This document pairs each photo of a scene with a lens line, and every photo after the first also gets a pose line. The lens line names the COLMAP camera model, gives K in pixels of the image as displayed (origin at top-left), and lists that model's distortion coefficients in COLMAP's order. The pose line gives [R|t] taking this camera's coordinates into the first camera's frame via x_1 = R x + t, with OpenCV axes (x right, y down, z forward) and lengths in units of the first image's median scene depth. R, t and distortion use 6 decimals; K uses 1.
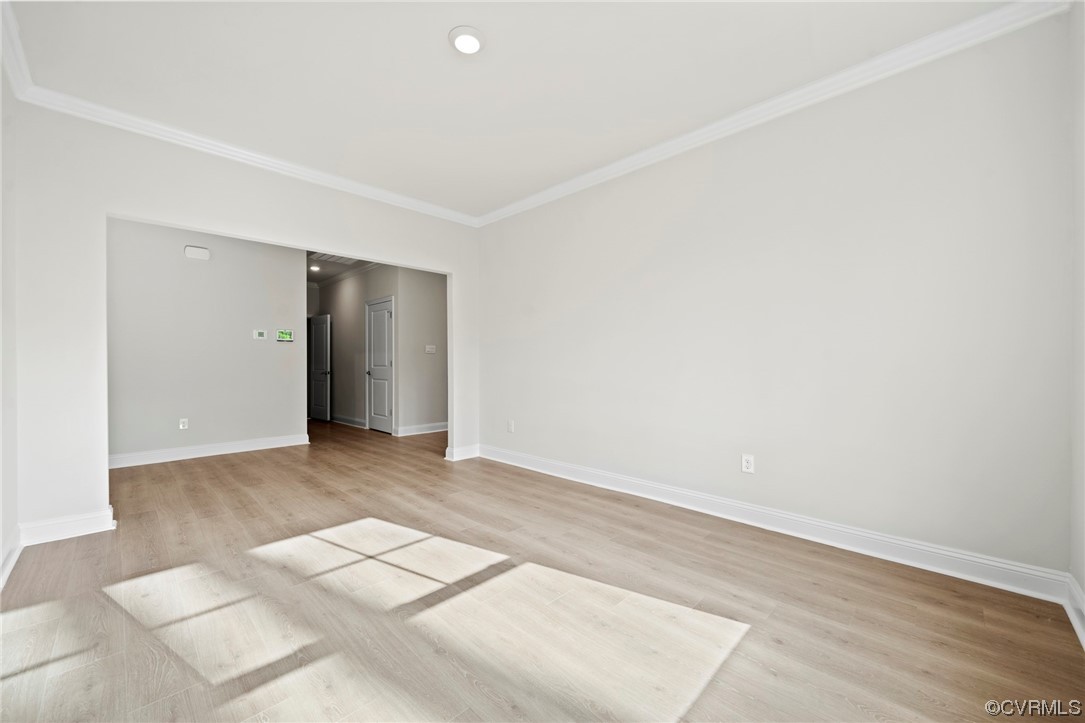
lens RADIAL K [[411.8, 0, 543.8], [0, 411.8, 363.9], [0, 0, 1]] dist [0.008811, 0.000015]
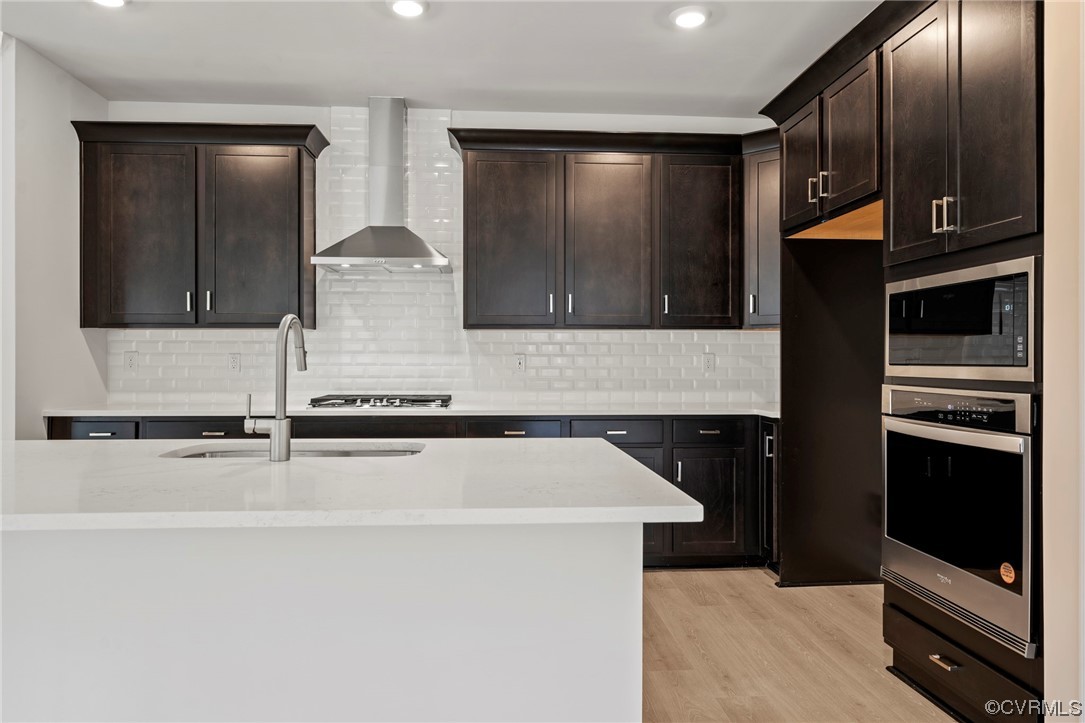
lens RADIAL K [[729.4, 0, 541.0], [0, 729.4, 355.6], [0, 0, 1]] dist [-0.004595, -0.002103]
pose [[0.744962, 0.000367, -0.667107, -1.316618], [-0.000726, 1.000000, -0.000261, -0.038377], [0.667106, 0.000679, 0.744962, 1.430991]]
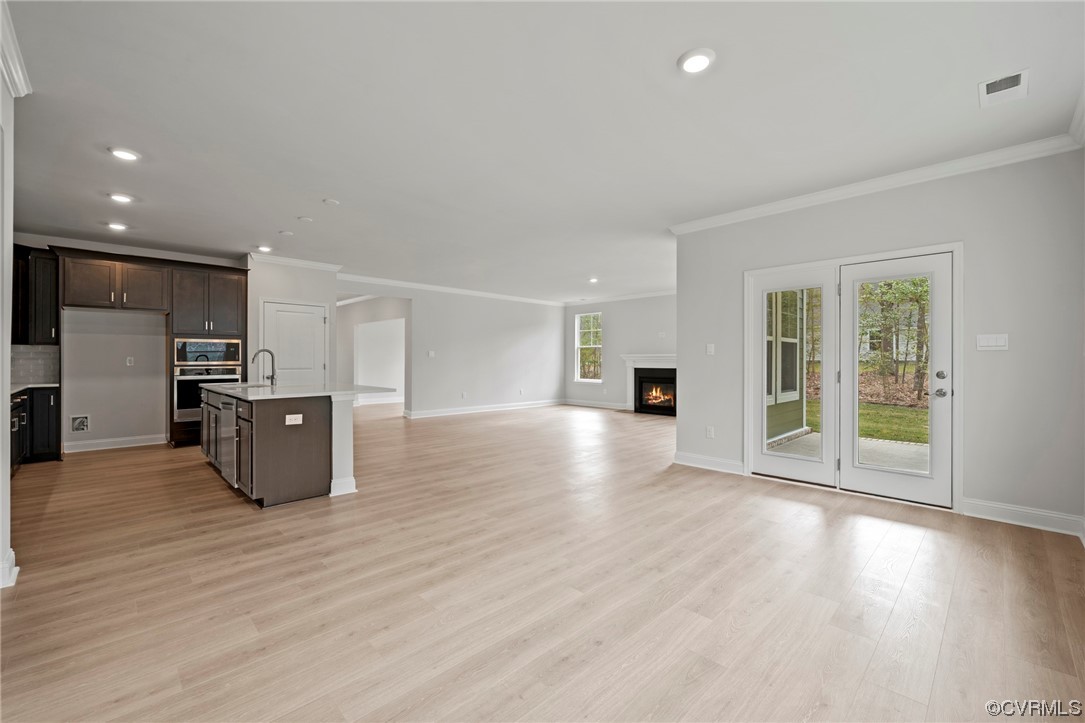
lens RADIAL K [[445.4, 0, 548.9], [0, 445.4, 359.4], [0, 0, 1]] dist [0.002105, -0.000163]
pose [[0.017081, 0.002556, 0.999851, -3.759176], [-0.003070, 0.999992, -0.002504, -0.036833], [-0.999849, -0.003027, 0.017089, 0.645588]]
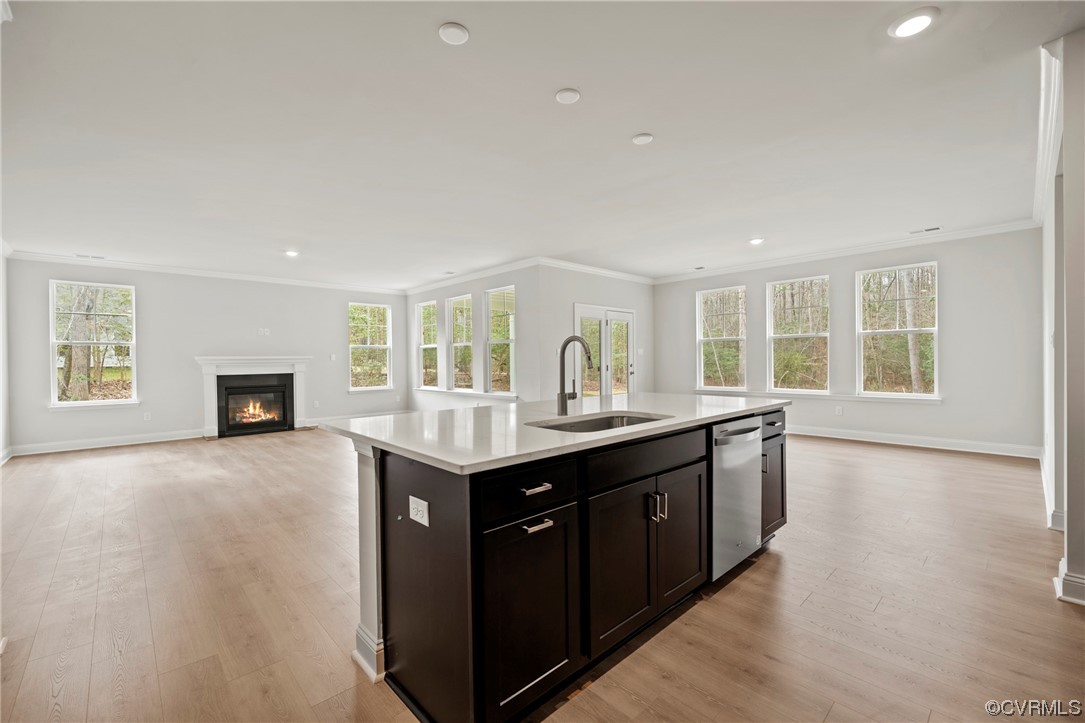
lens RADIAL K [[448.5, 0, 541.6], [0, 448.5, 360.5], [0, 0, 1]] dist [-0.004259, -0.000088]
pose [[-0.998571, 0.013730, 0.051640, -1.988325], [0.013688, 0.999906, -0.001172, -0.035882], [-0.051651, -0.000463, -0.998665, 2.614472]]
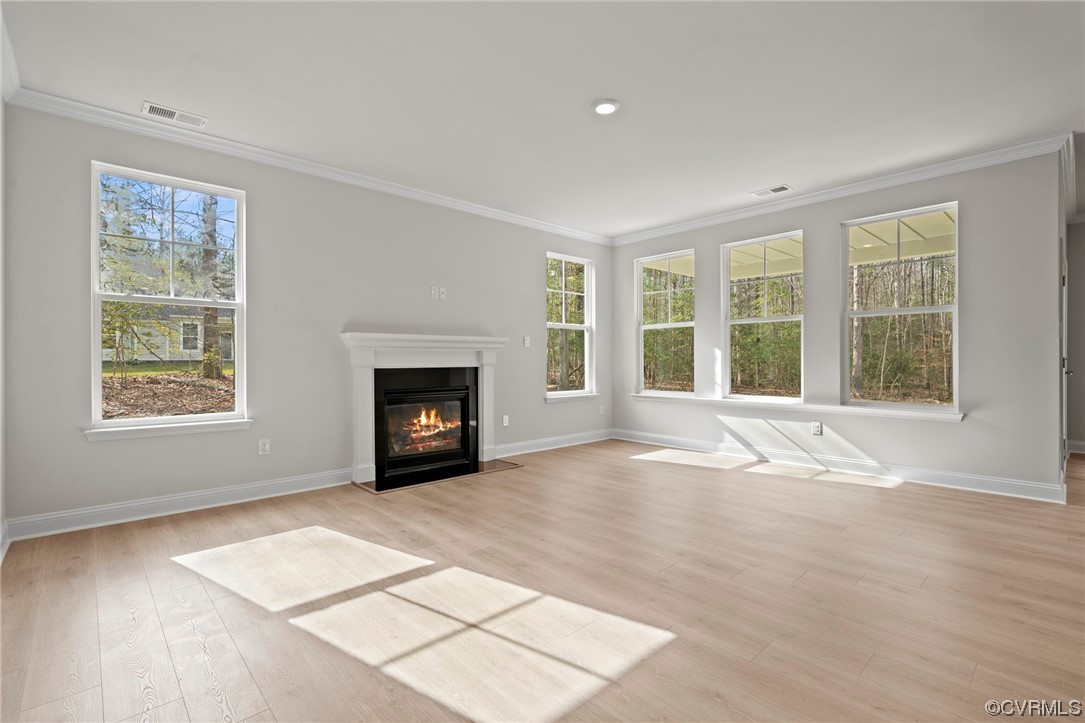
lens RADIAL K [[495.8, 0, 538.7], [0, 495.8, 361.0], [0, 0, 1]] dist [0.000577, 0.000595]
pose [[-0.997848, 0.003845, 0.065450, -0.506417], [0.003841, 0.999993, -0.000189, 0.000866], [-0.065450, 0.000063, -0.997856, 1.582907]]
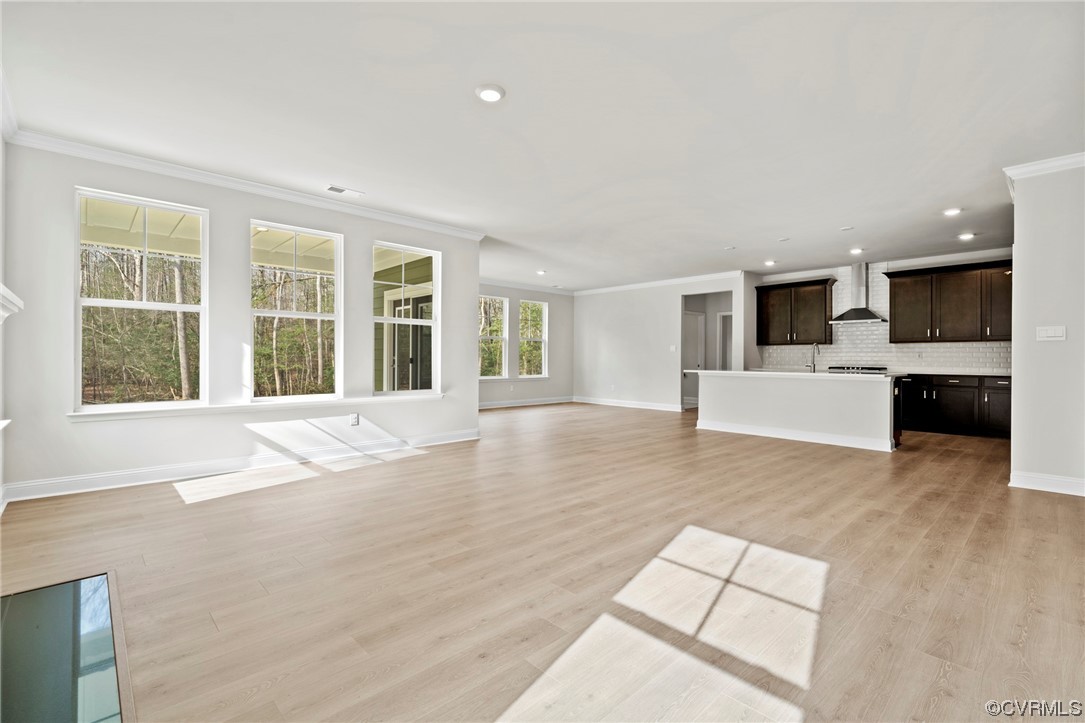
lens RADIAL K [[489.5, 0, 541.9], [0, 489.5, 360.6], [0, 0, 1]] dist [0.001169, 0.000659]
pose [[-0.048088, 0.005743, -0.998827, 0.534520], [-0.003911, 0.999975, 0.005938, -0.001833], [0.998835, 0.004192, -0.048064, 0.556321]]
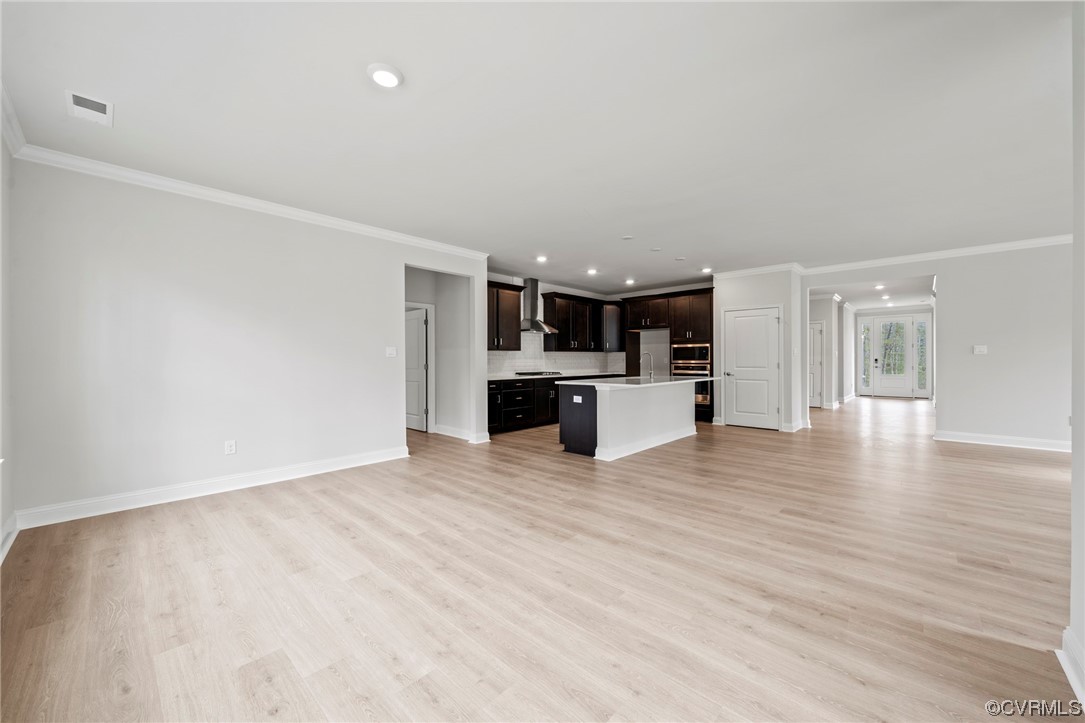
lens RADIAL K [[411.8, 0, 546.1], [0, 411.8, 358.8], [0, 0, 1]] dist [0.008811, 0.000015]
pose [[0.999638, -0.003780, 0.026650, -2.621189], [0.003736, 0.999992, 0.001707, -0.047627], [-0.026656, -0.001607, 0.999643, -0.456504]]
